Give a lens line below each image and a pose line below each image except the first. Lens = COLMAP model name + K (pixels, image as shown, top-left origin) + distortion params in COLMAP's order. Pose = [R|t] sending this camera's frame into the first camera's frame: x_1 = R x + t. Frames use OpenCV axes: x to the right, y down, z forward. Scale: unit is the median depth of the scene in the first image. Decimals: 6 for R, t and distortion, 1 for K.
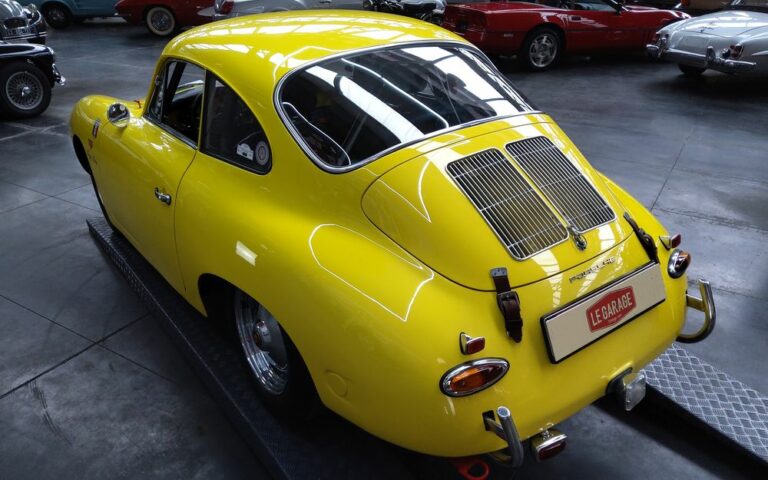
lens RADIAL K [[579.9, 0, 384.8], [0, 579.9, 246.0], [0, 0, 1]] dist [0.049792, -0.086532]
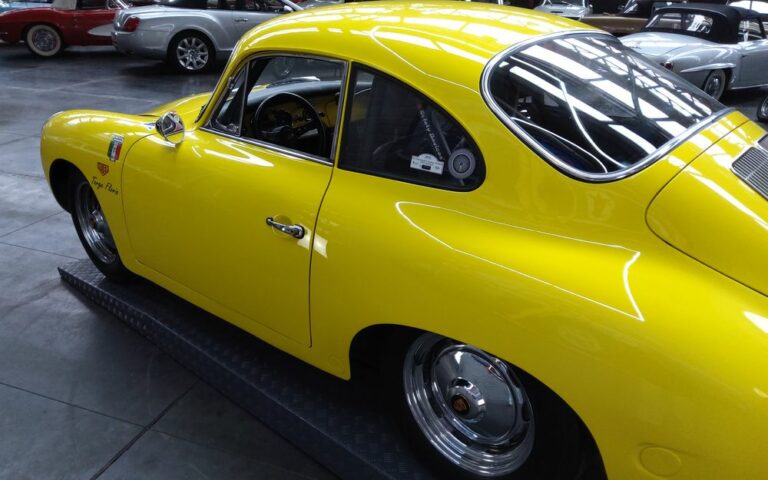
lens RADIAL K [[579.9, 0, 384.8], [0, 579.9, 246.0], [0, 0, 1]] dist [0.049792, -0.086532]
pose [[0.977976, -0.059336, 0.200105, -0.361714], [0.067776, 0.997066, -0.035587, -0.022897], [-0.197407, 0.048365, 0.979128, 0.202814]]
